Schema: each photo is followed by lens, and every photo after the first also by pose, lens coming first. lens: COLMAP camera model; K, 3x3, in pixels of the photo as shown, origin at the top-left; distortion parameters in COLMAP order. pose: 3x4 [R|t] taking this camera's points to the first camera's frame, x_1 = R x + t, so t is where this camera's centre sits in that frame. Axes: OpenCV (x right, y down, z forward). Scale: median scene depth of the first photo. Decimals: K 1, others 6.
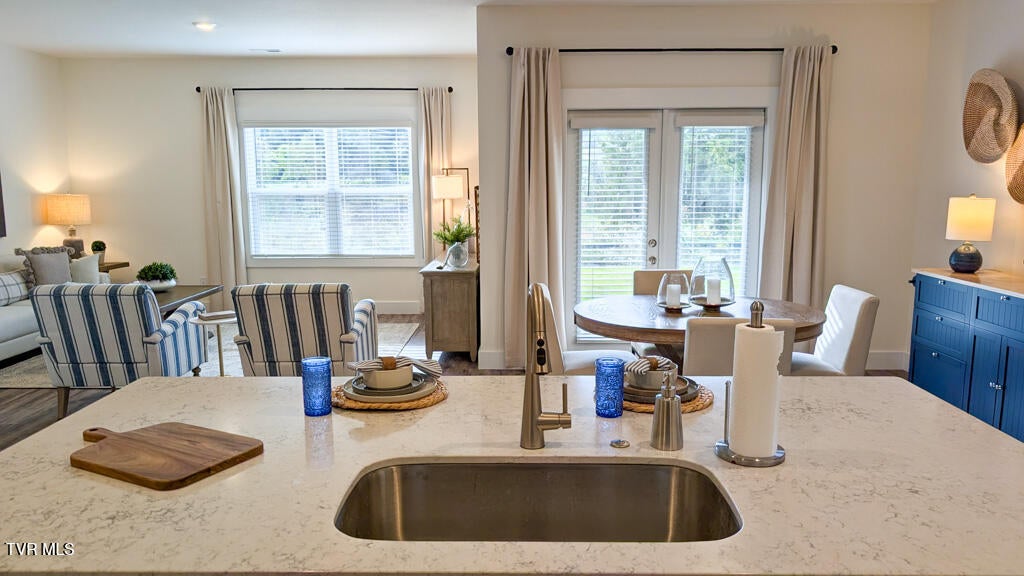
lens RADIAL K [[740.2, 0, 514.7], [0, 740.2, 294.1], [0, 0, 1]] dist [0.038601, -0.050043]
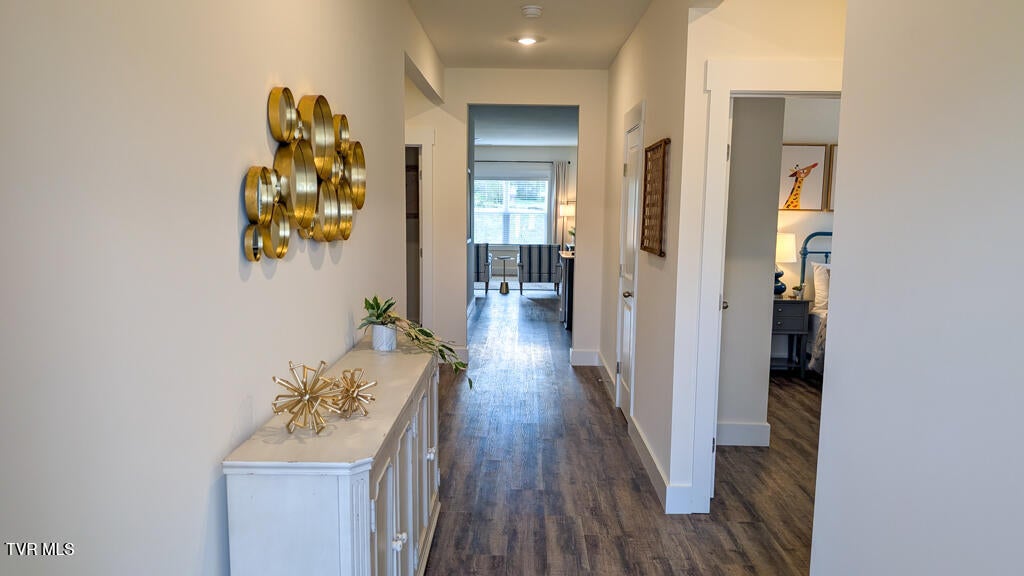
lens RADIAL K [[740.2, 0, 514.7], [0, 740.2, 294.1], [0, 0, 1]] dist [0.038601, -0.050043]
pose [[0.999824, 0.017829, -0.005898, -0.313372], [-0.018025, 0.999220, -0.035127, 0.225827], [0.005267, 0.035227, 0.999365, -1.455547]]
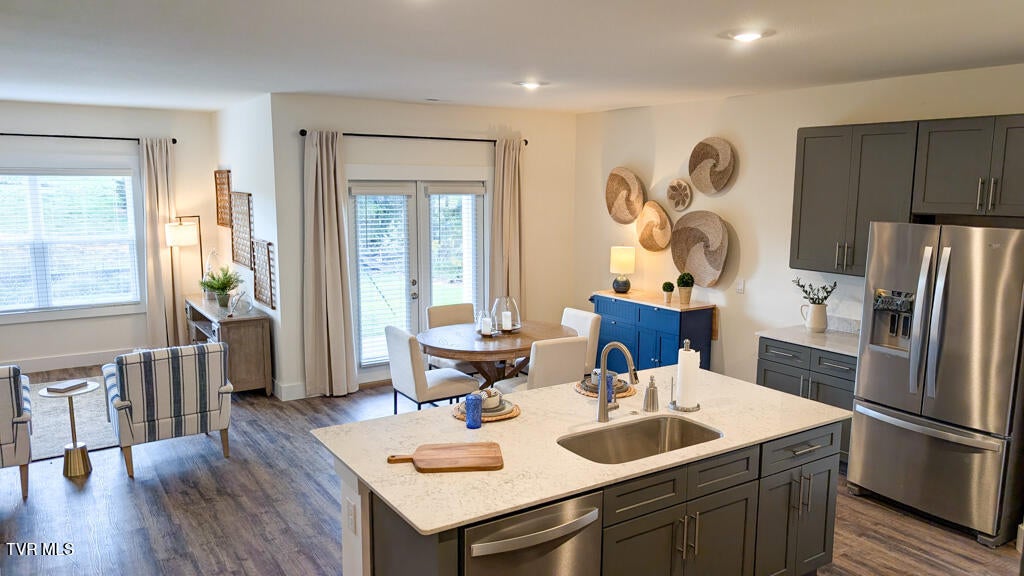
lens RADIAL K [[740.2, 0, 514.7], [0, 740.2, 294.1], [0, 0, 1]] dist [0.038601, -0.050043]
pose [[0.832119, -0.075874, 0.549382, -0.403629], [0.078325, 0.996746, 0.019024, -0.063655], [-0.549038, 0.027200, 0.835355, -0.185694]]
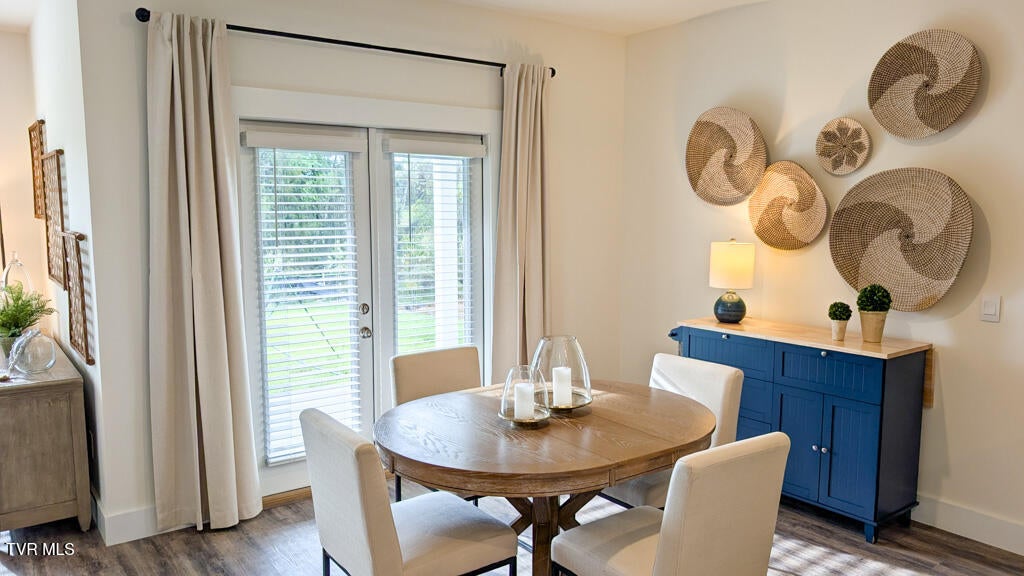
lens RADIAL K [[746.5, 0, 506.0], [0, 746.5, 290.6], [0, 0, 1]] dist [0.007723, 0.000808]
pose [[0.799210, -0.064505, 0.597580, -0.149317], [0.090178, 0.995839, -0.013109, -0.069055], [-0.594249, 0.064366, 0.801702, 0.350555]]
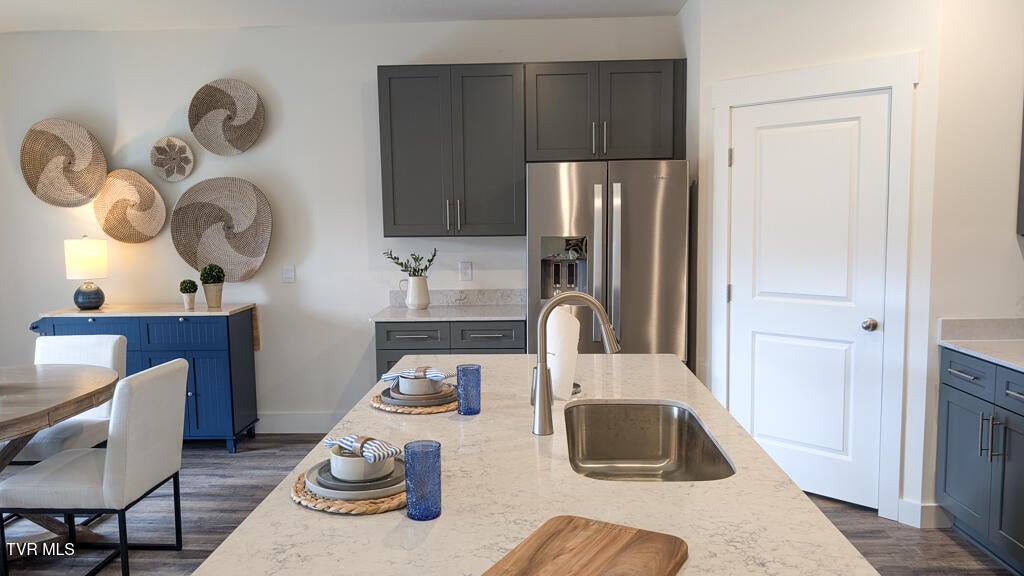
lens RADIAL K [[746.5, 0, 506.0], [0, 746.5, 290.6], [0, 0, 1]] dist [0.007723, 0.000808]
pose [[0.034134, -0.100157, 0.994386, -0.364761], [0.170278, 0.981001, 0.092964, -0.045122], [-0.984805, 0.166149, 0.050540, 0.304749]]
